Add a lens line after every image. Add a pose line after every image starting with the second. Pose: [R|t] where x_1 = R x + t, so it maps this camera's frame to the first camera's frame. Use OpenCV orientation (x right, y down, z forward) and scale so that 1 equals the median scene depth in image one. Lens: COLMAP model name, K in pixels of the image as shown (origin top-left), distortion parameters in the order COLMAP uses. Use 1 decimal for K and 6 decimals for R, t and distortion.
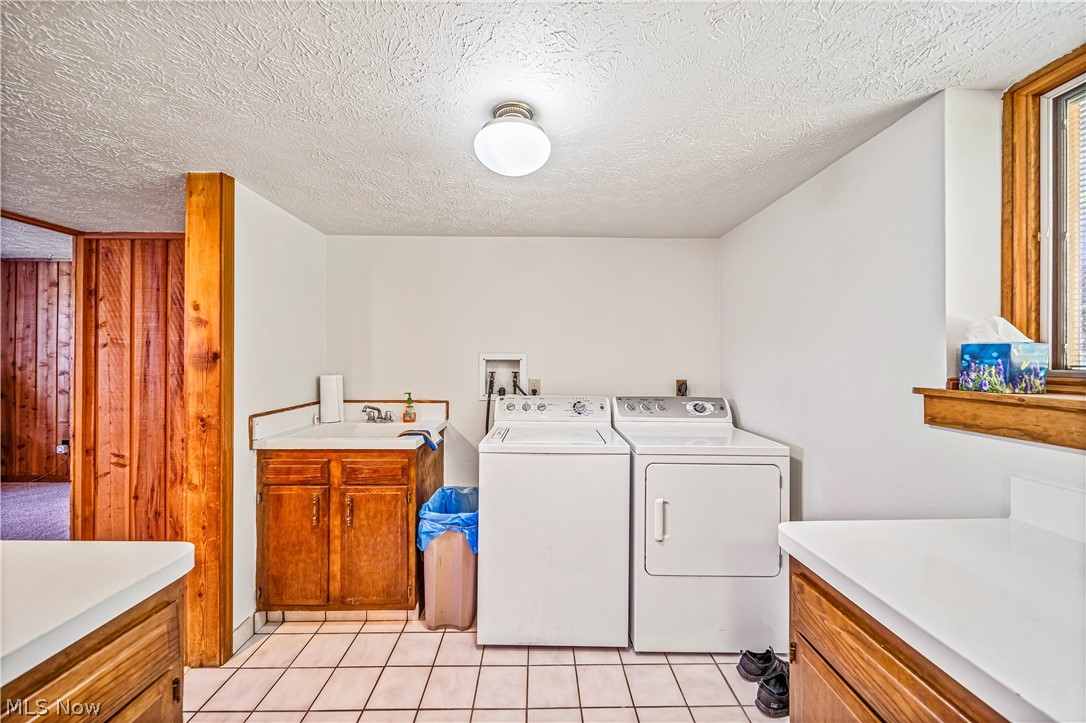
lens RADIAL K [[376.8, 0, 543.0], [0, 376.8, 361.5], [0, 0, 1]] dist [0.001074, 0.000108]
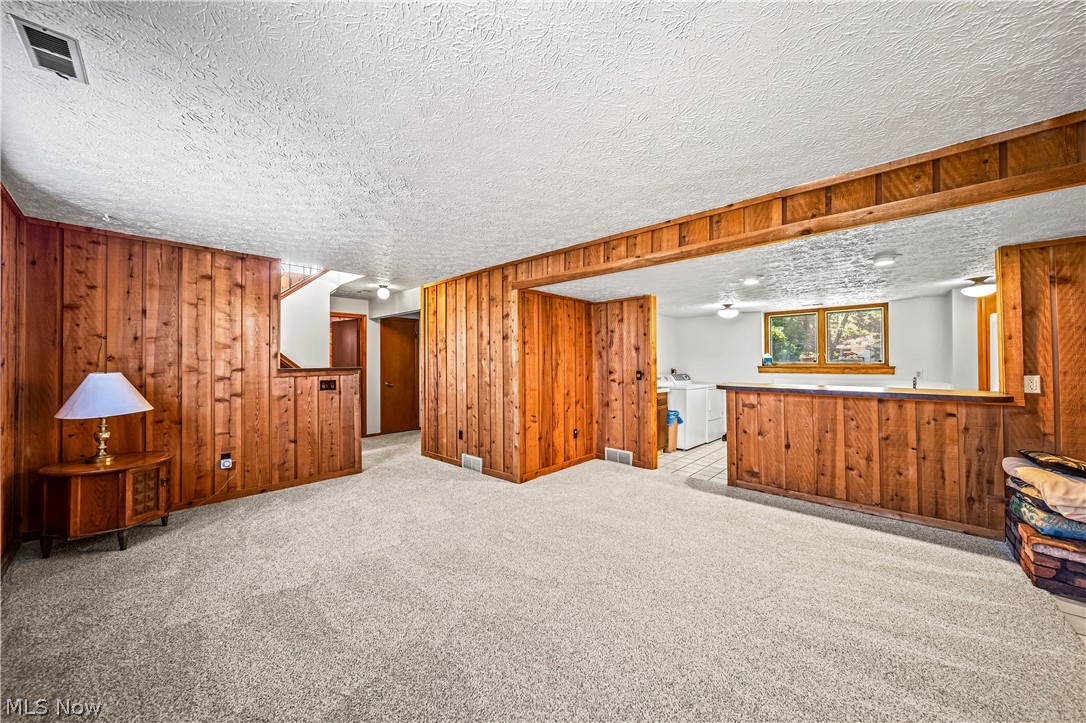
lens RADIAL K [[376.8, 0, 543.0], [0, 376.8, 361.5], [0, 0, 1]] dist [0.001074, 0.000108]
pose [[0.707247, -0.004507, 0.706953, -1.364205], [0.008491, 0.999962, -0.002120, -0.001454], [-0.706916, 0.007502, 0.707258, -0.164416]]
